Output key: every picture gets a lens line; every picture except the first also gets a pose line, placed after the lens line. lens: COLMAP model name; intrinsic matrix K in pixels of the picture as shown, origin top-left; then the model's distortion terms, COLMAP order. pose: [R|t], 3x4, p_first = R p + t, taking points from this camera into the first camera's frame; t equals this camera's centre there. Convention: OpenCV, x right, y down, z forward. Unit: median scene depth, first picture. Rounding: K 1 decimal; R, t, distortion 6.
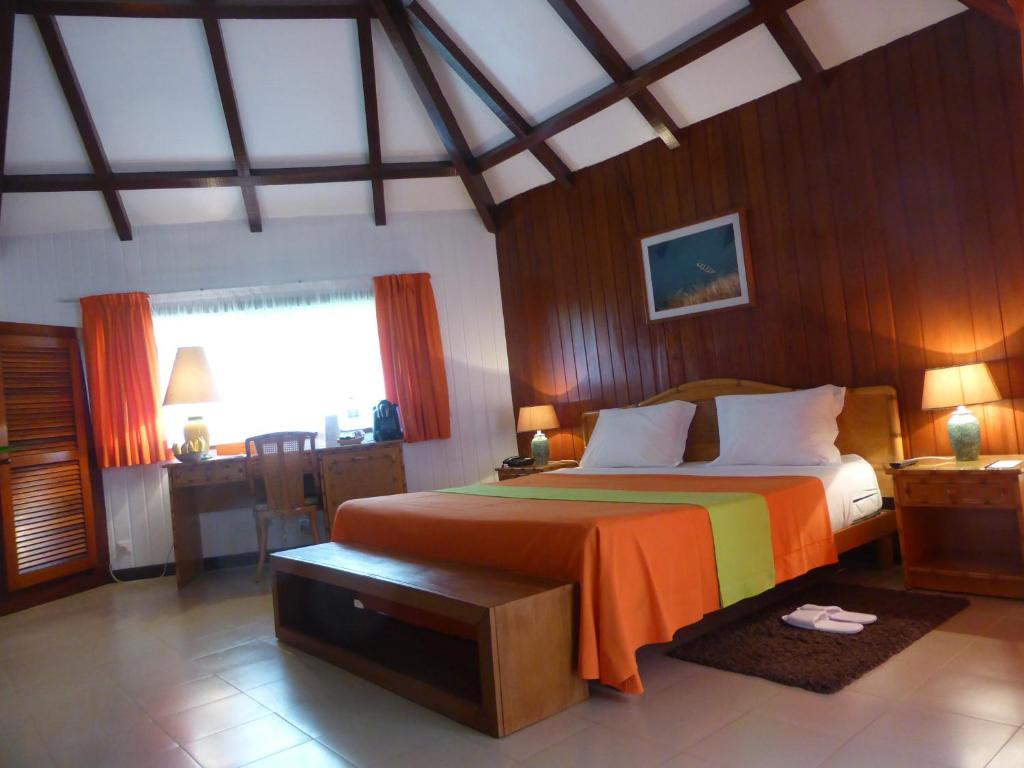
lens RADIAL K [[785.8, 0, 512.0], [0, 785.8, 384.0], [0, 0, 1]] dist [-0.019465, 0.003386]
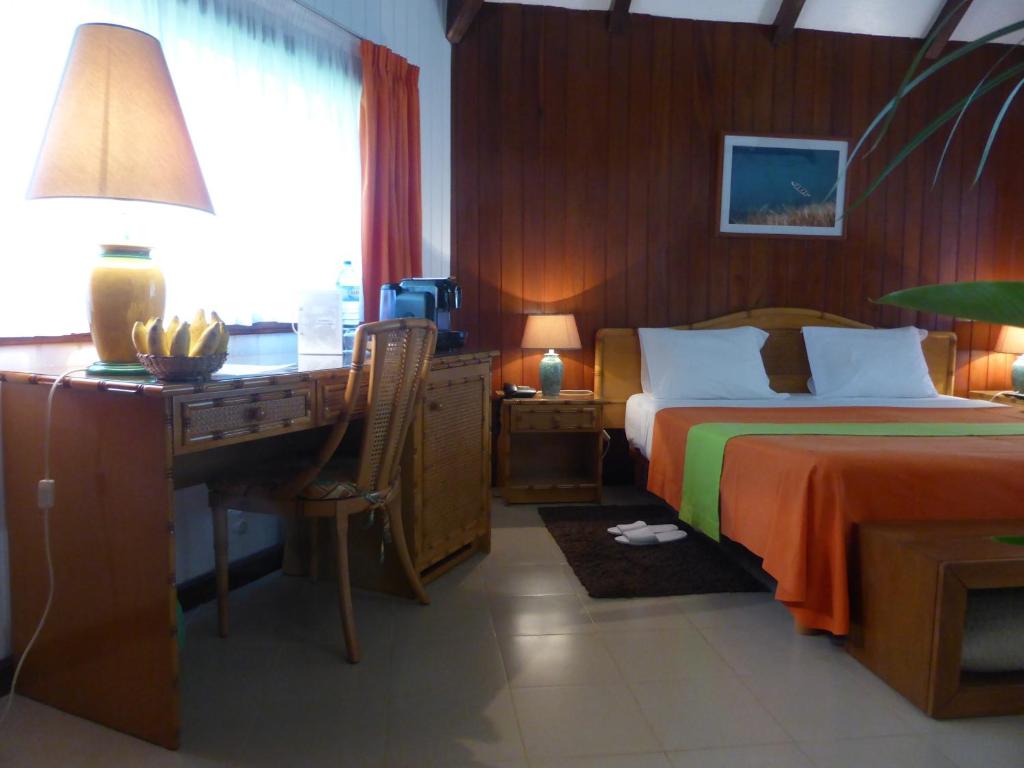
lens RADIAL K [[691.8, 0, 512.0], [0, 691.8, 384.0], [0, 0, 1]] dist [0.003258, -0.058559]
pose [[0.583878, 0.021663, 0.811552, -0.615565], [-0.092095, 0.994958, 0.039700, 0.082948], [-0.806601, -0.097920, 0.582930, 0.769880]]
